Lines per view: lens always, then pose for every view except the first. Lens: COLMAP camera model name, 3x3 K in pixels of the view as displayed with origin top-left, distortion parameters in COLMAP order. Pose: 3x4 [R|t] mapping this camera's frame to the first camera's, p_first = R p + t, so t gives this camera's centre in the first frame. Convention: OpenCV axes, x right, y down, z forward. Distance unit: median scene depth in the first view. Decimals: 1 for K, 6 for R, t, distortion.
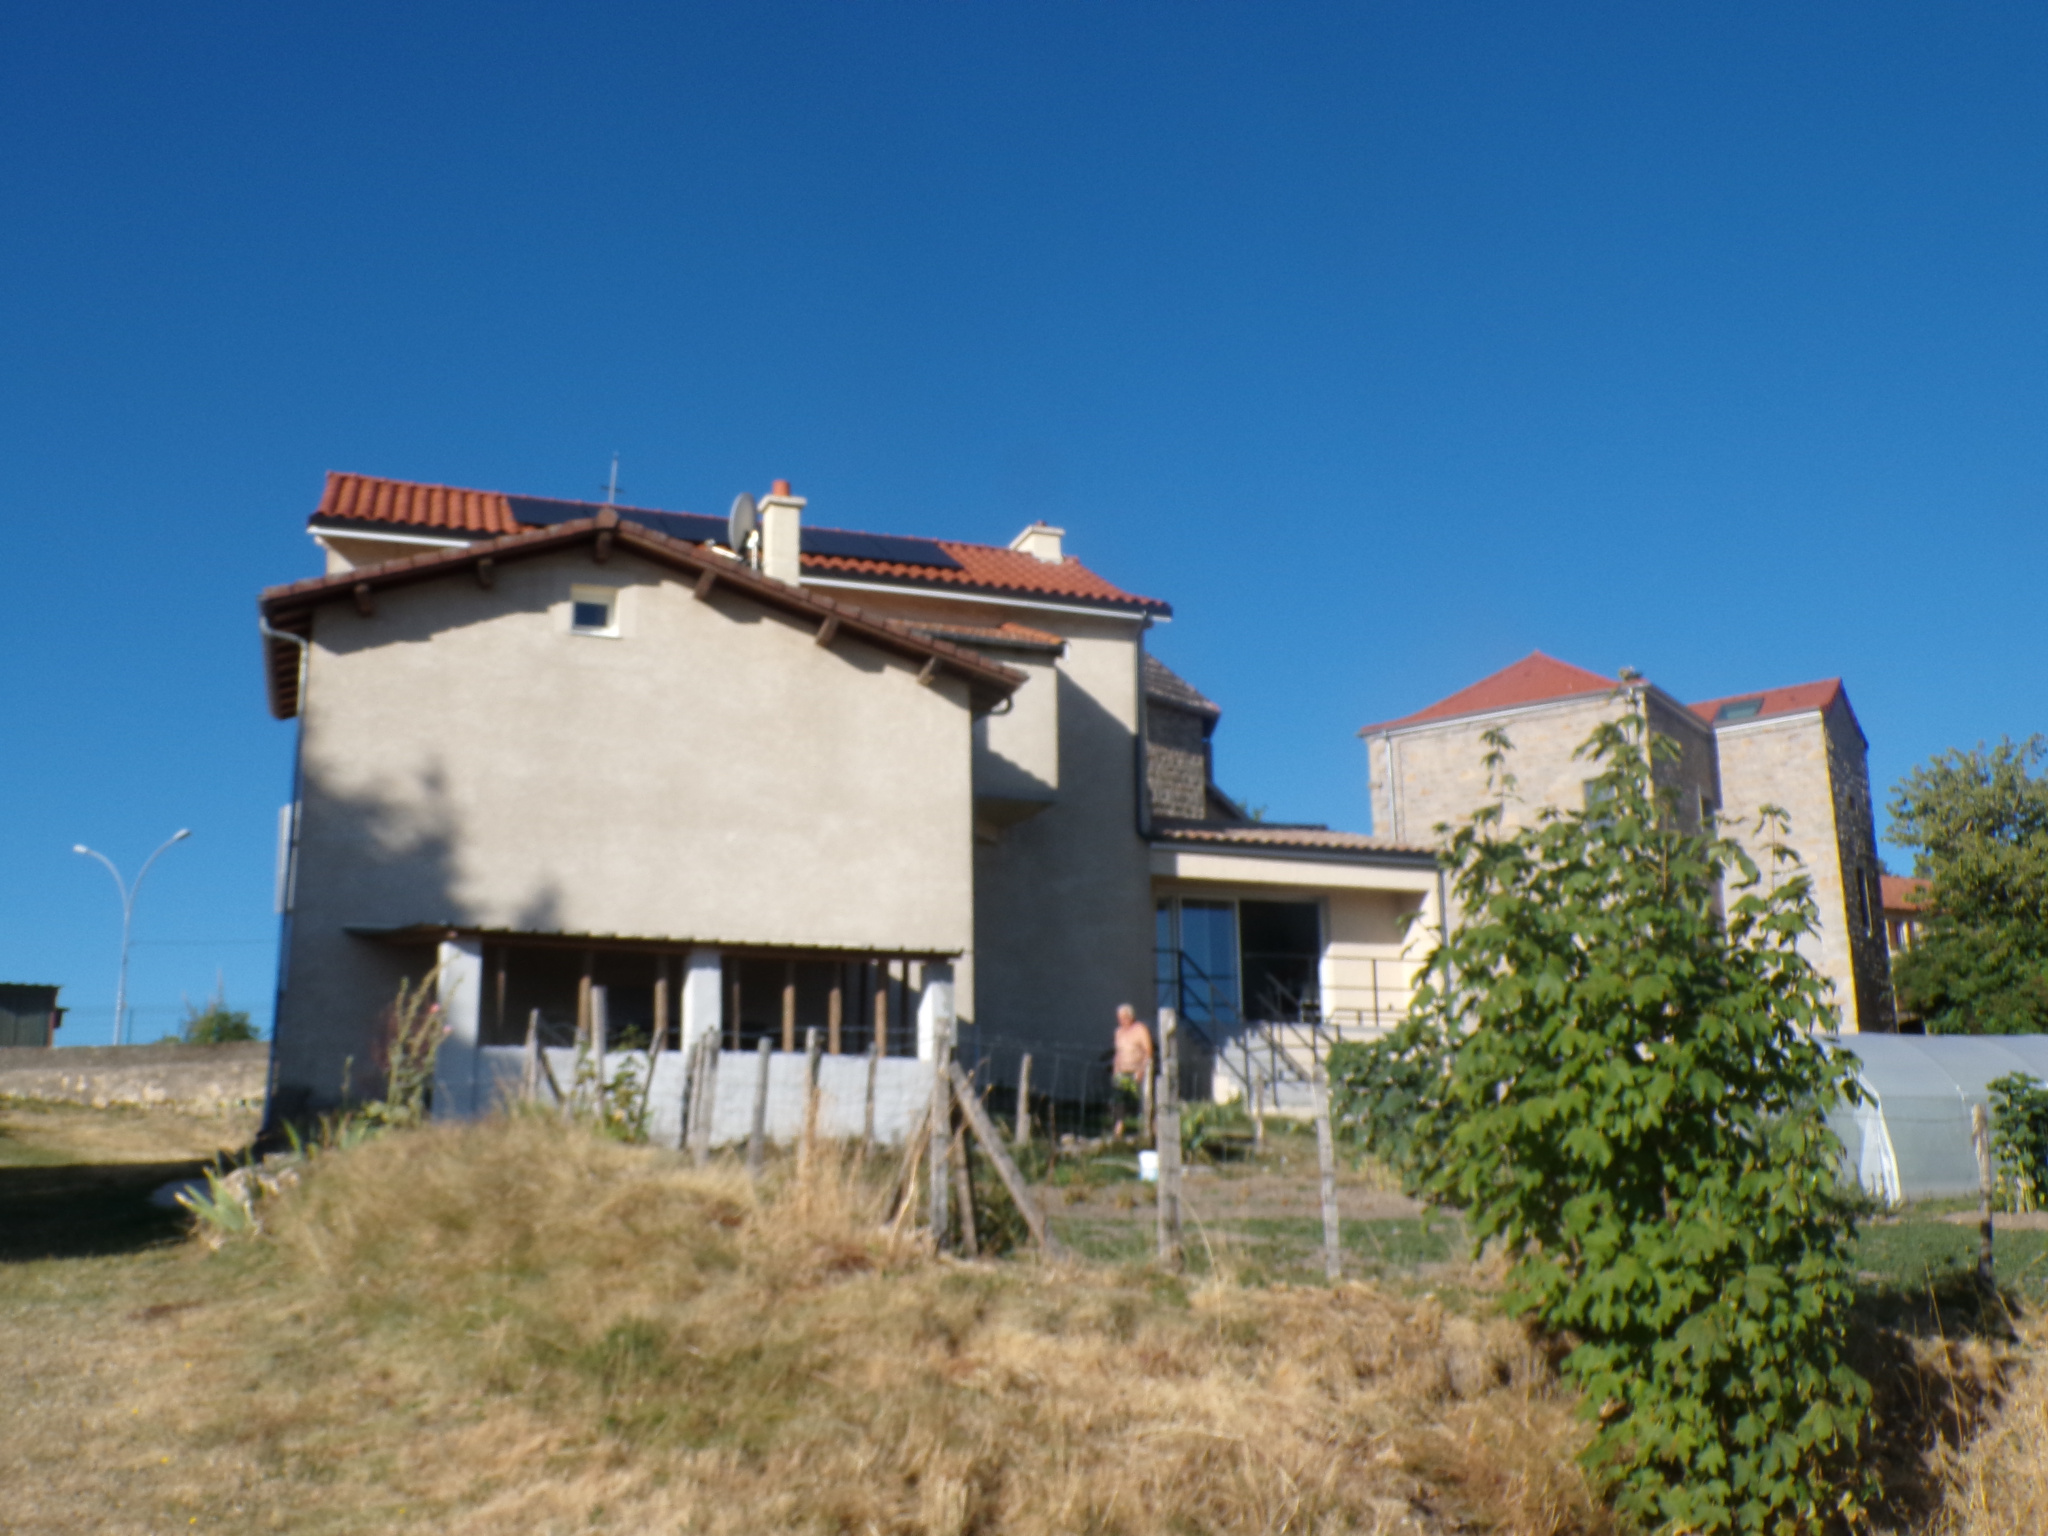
lens RADIAL K [[1991.2, 0, 1014.4], [0, 1991.2, 808.1], [0, 0, 1]] dist [0.013345, 0.000000]
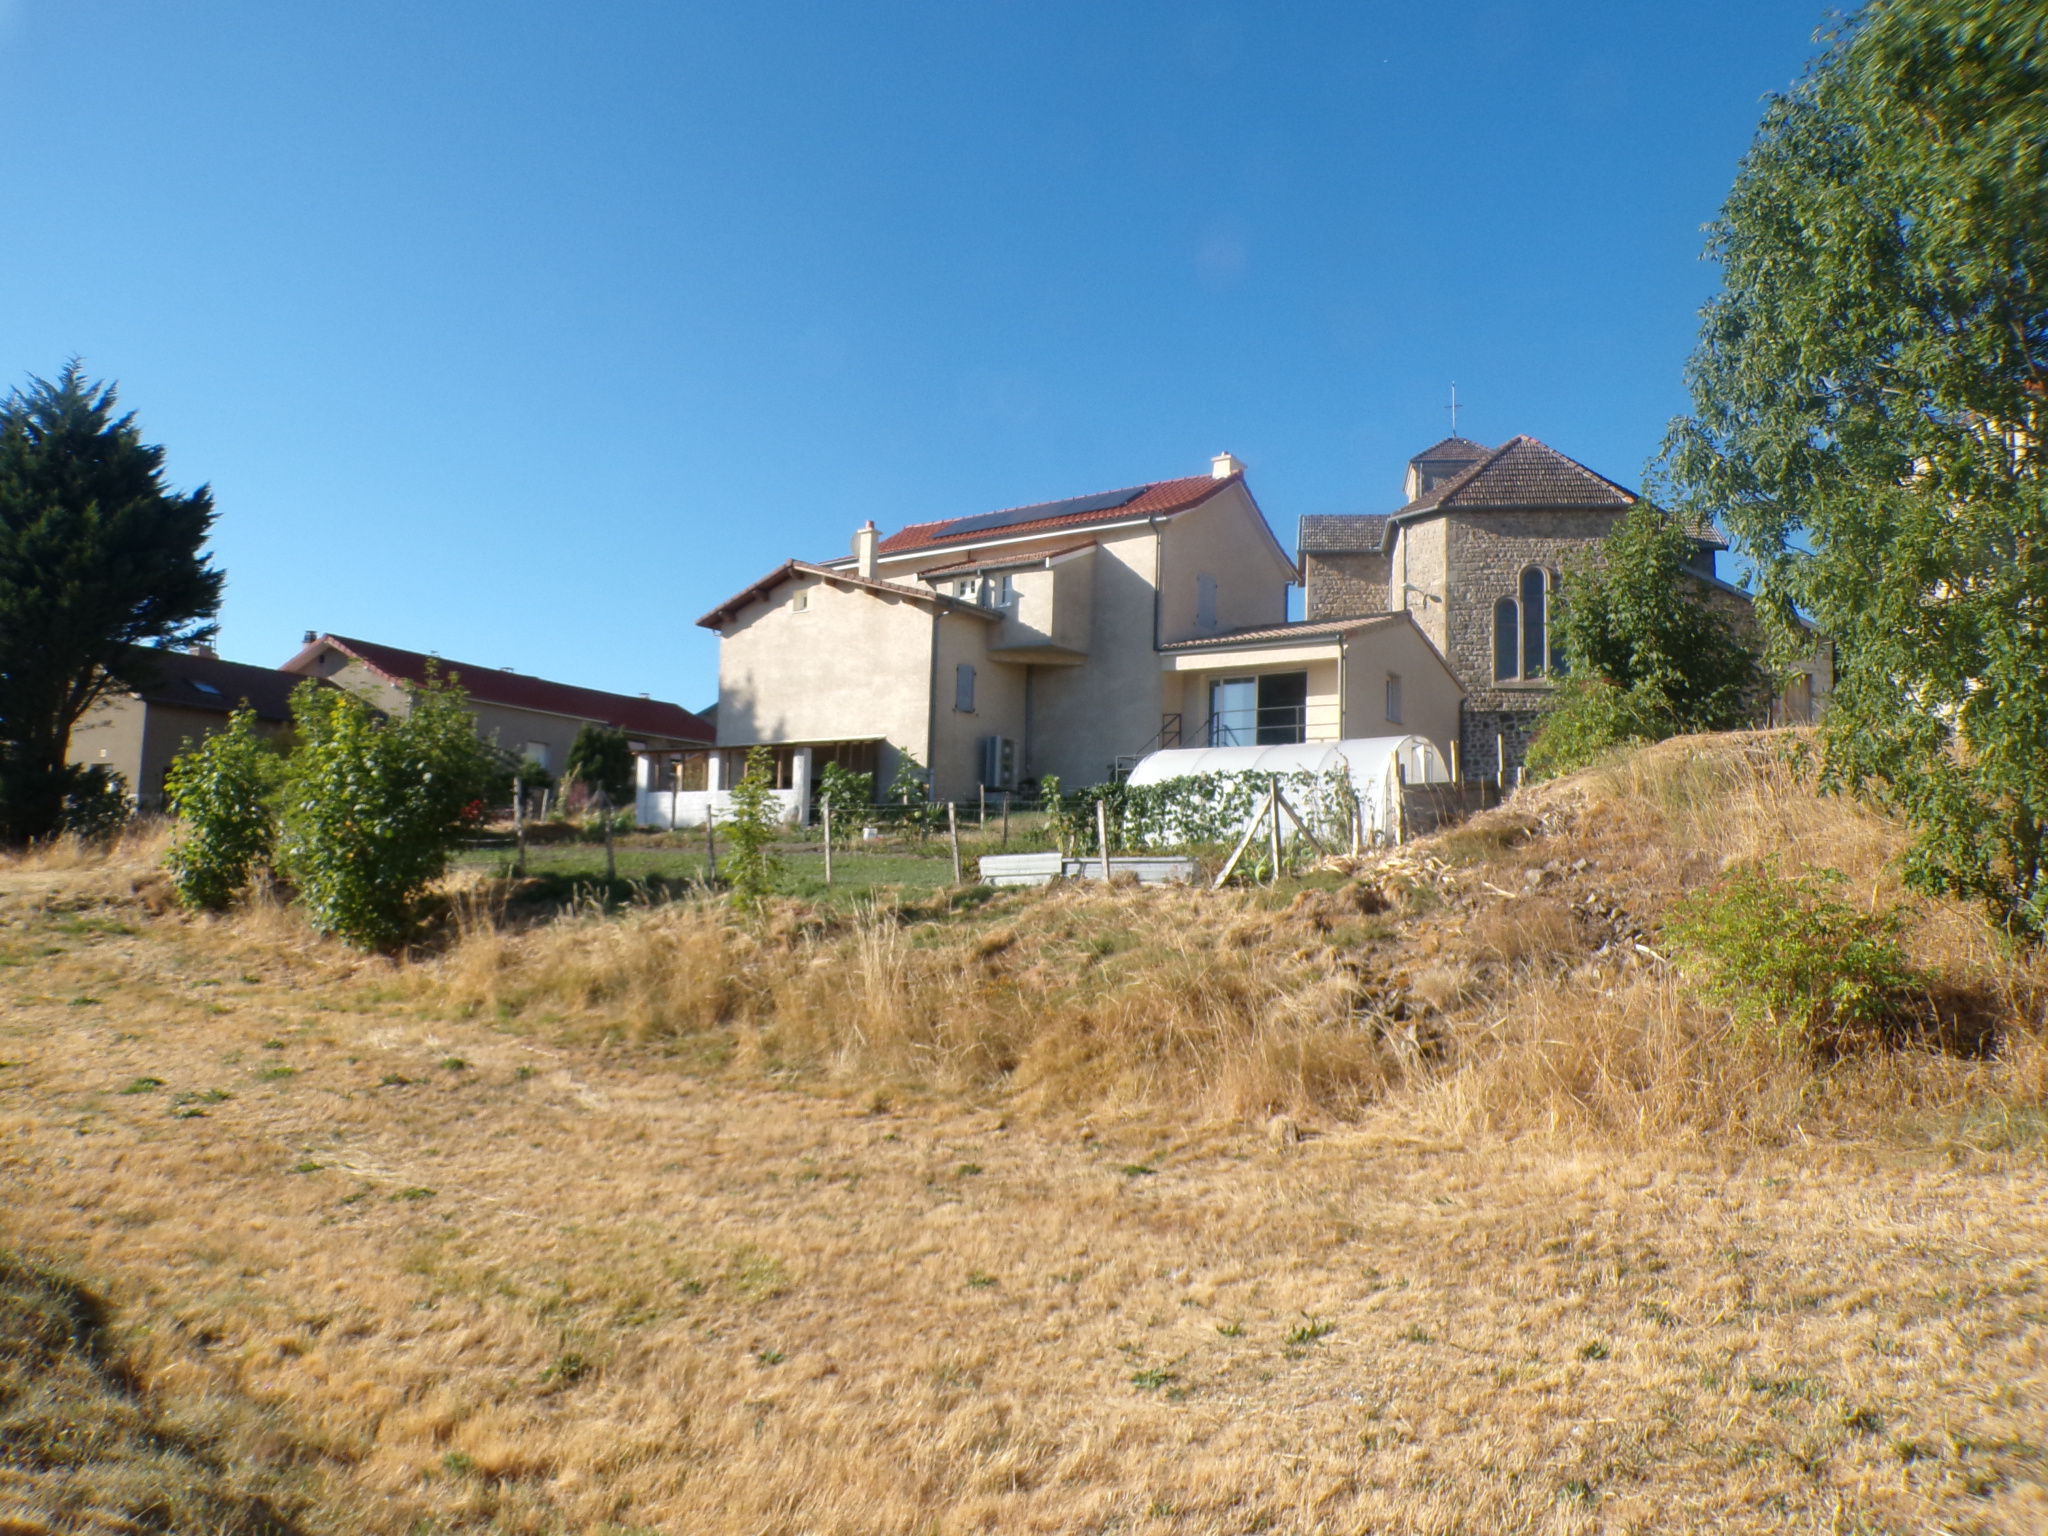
lens RADIAL K [[1382.0, 0, 1028.4], [0, 1382.0, 777.8], [0, 0, 1]] dist [-0.042725, 0.023161]
pose [[0.581836, -0.052934, -0.811582, 1.433180], [0.141646, 0.989225, 0.037029, 0.094534], [0.800877, -0.136502, 0.583064, 0.316179]]
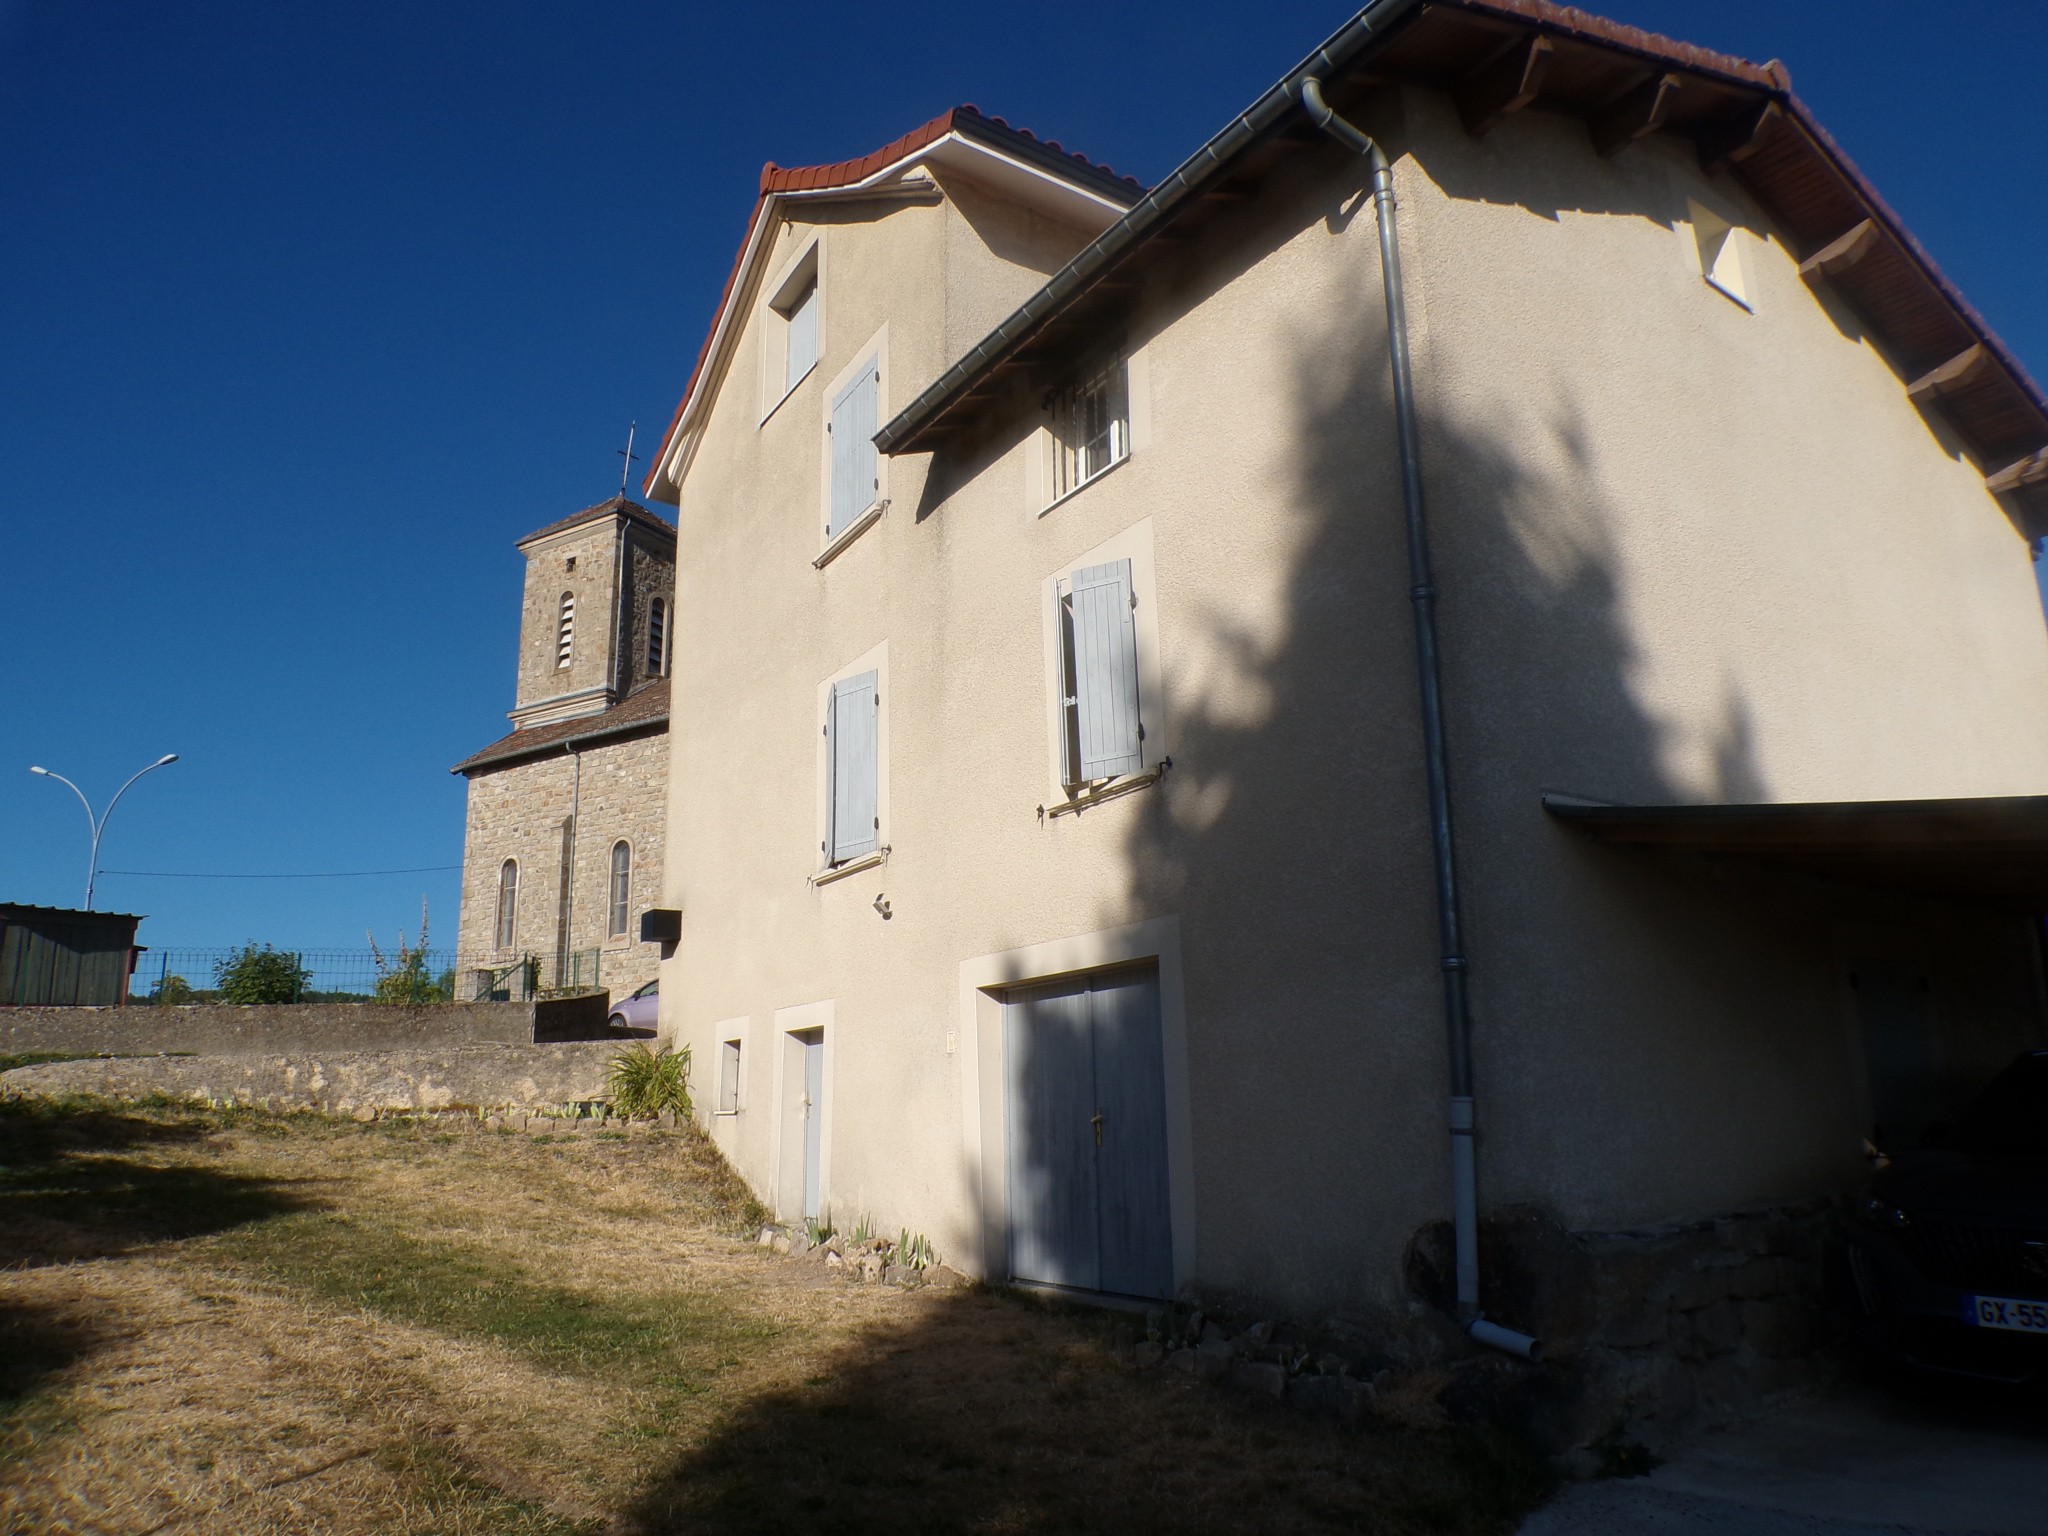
lens RADIAL K [[1382.0, 0, 1020.7], [0, 1382.0, 774.1], [0, 0, 1]] dist [-0.042725, 0.023161]
pose [[0.964428, 0.060918, 0.257232, -0.574743], [-0.050426, 0.997612, -0.047195, 0.085220], [-0.259492, 0.032545, 0.965197, 0.837991]]
